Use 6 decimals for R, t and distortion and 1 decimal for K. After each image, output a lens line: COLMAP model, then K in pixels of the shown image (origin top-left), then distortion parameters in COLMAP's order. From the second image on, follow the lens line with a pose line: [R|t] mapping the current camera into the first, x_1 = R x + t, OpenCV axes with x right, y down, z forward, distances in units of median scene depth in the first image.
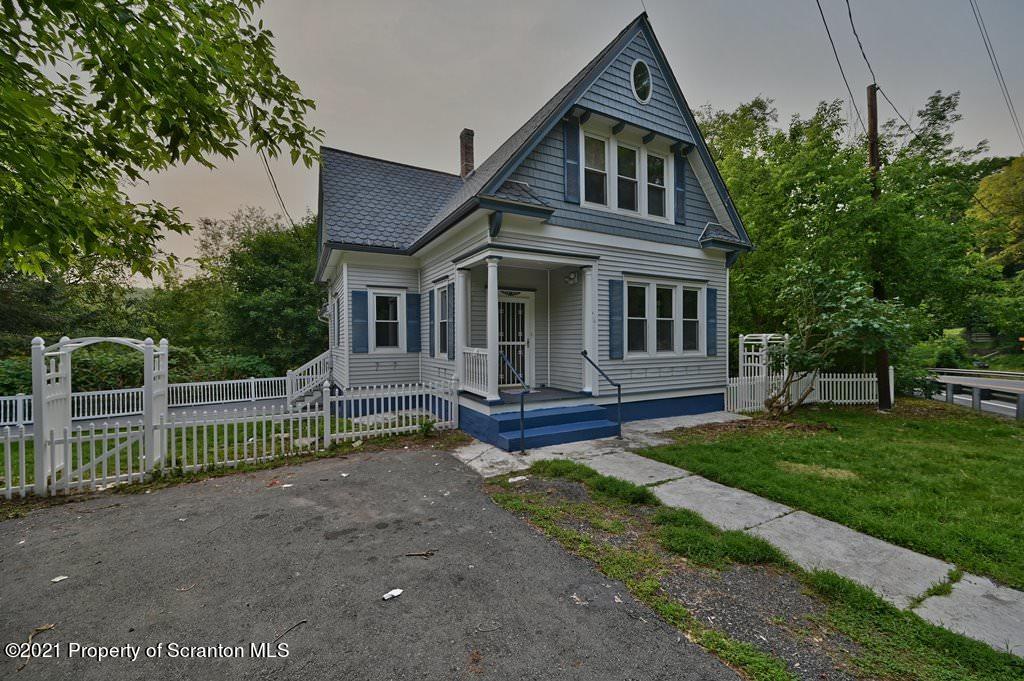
lens RADIAL K [[402.6, 0, 510.4], [0, 402.6, 342.2], [0, 0, 1]] dist [-0.000408, 0.000209]
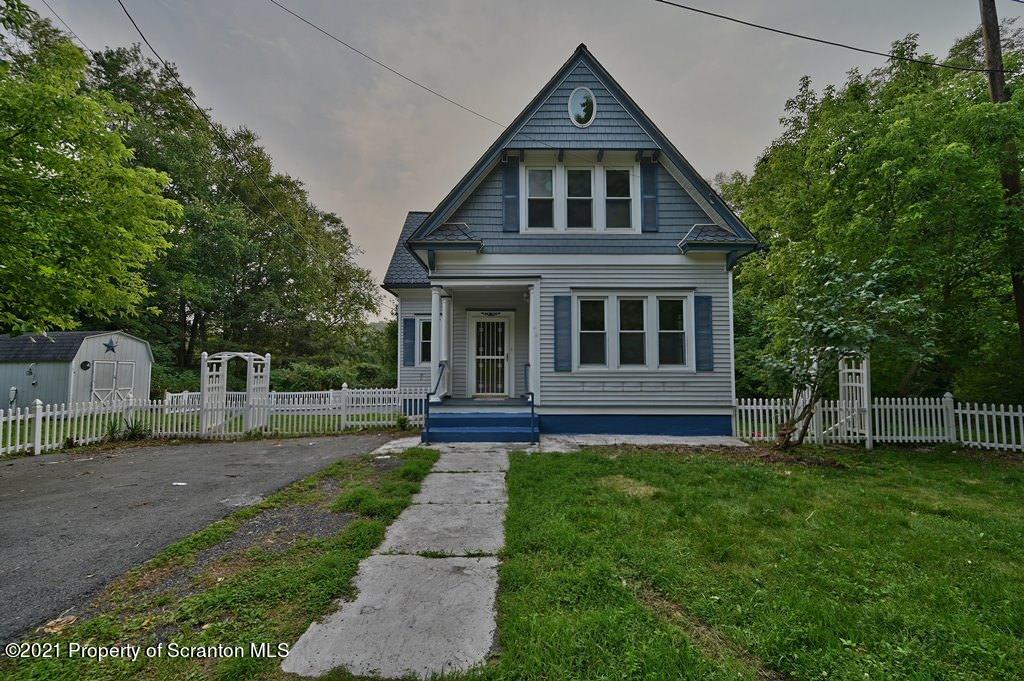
lens RADIAL K [[402.6, 0, 517.5], [0, 402.6, 342.7], [0, 0, 1]] dist [-0.000408, 0.000209]
pose [[0.884093, -0.022210, -0.466782, 0.637912], [-0.005053, 0.998357, -0.057073, 0.027455], [0.467283, 0.052816, 0.882529, 0.024400]]
